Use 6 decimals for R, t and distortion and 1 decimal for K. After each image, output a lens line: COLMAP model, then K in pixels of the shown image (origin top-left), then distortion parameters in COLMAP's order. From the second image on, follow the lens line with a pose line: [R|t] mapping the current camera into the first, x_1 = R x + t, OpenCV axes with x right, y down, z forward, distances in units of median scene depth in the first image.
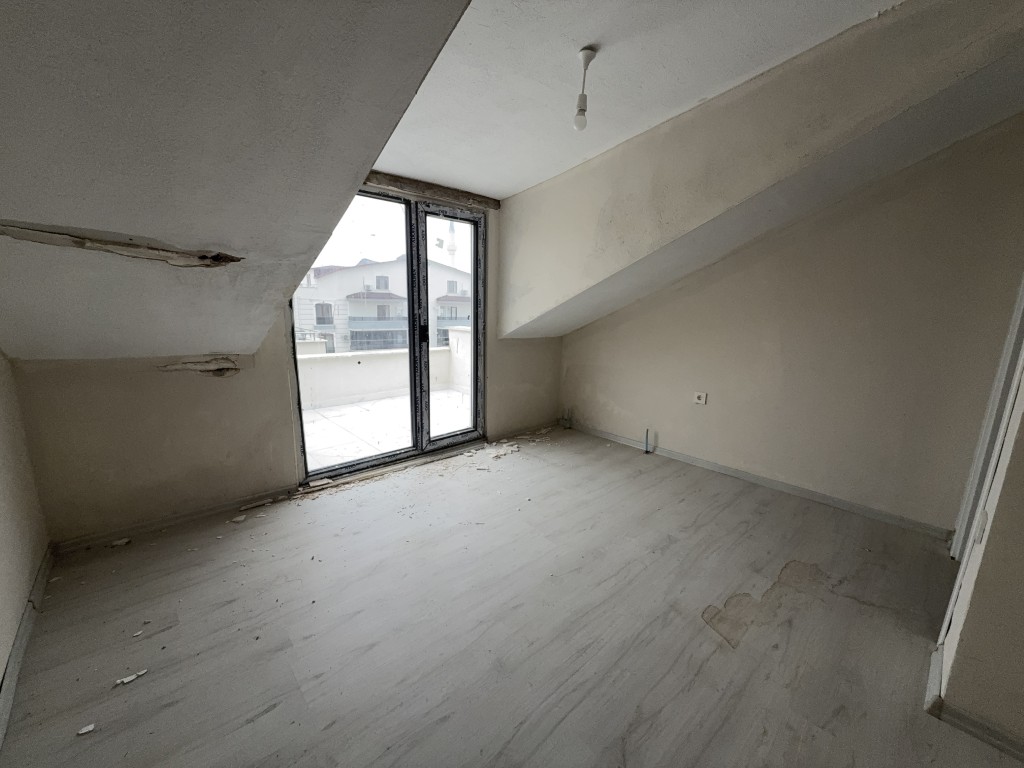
lens RADIAL K [[405.4, 0, 515.0], [0, 405.4, 384.7], [0, 0, 1]] dist [-0.001643, 0.000312]
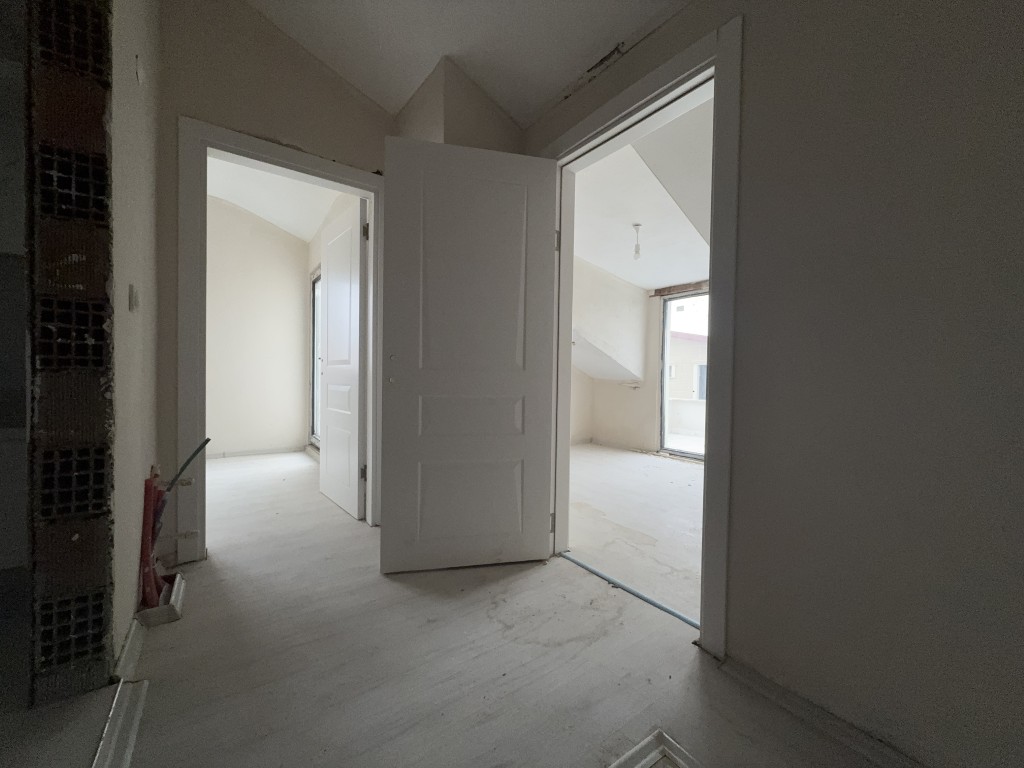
lens RADIAL K [[405.4, 0, 512.5], [0, 405.4, 383.5], [0, 0, 1]] dist [-0.001643, 0.000312]
pose [[-0.110367, -0.008338, -0.993856, 1.342001], [-0.212669, 0.977003, 0.015420, 0.046599], [0.970871, 0.213065, -0.109602, 0.445537]]
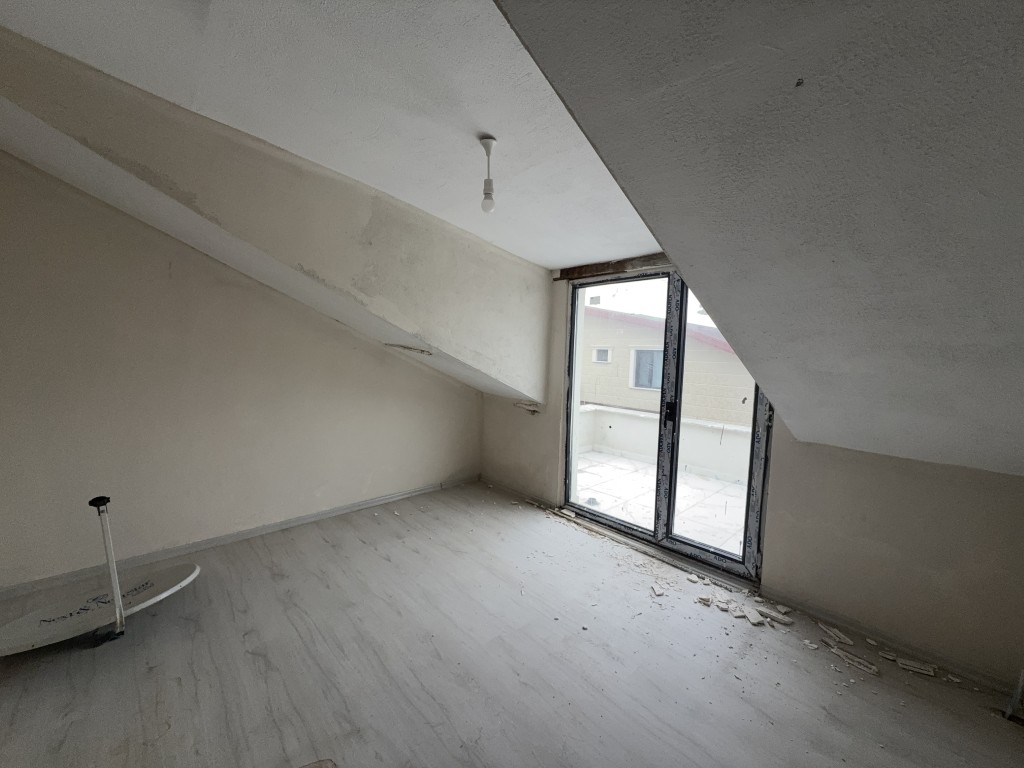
lens RADIAL K [[405.4, 0, 509.0], [0, 405.4, 382.9], [0, 0, 1]] dist [-0.001643, 0.000312]
pose [[0.009077, 0.056451, -0.998364, 0.710686], [-0.220169, 0.974017, 0.053073, -0.167738], [0.975420, 0.219327, 0.021270, 0.669376]]
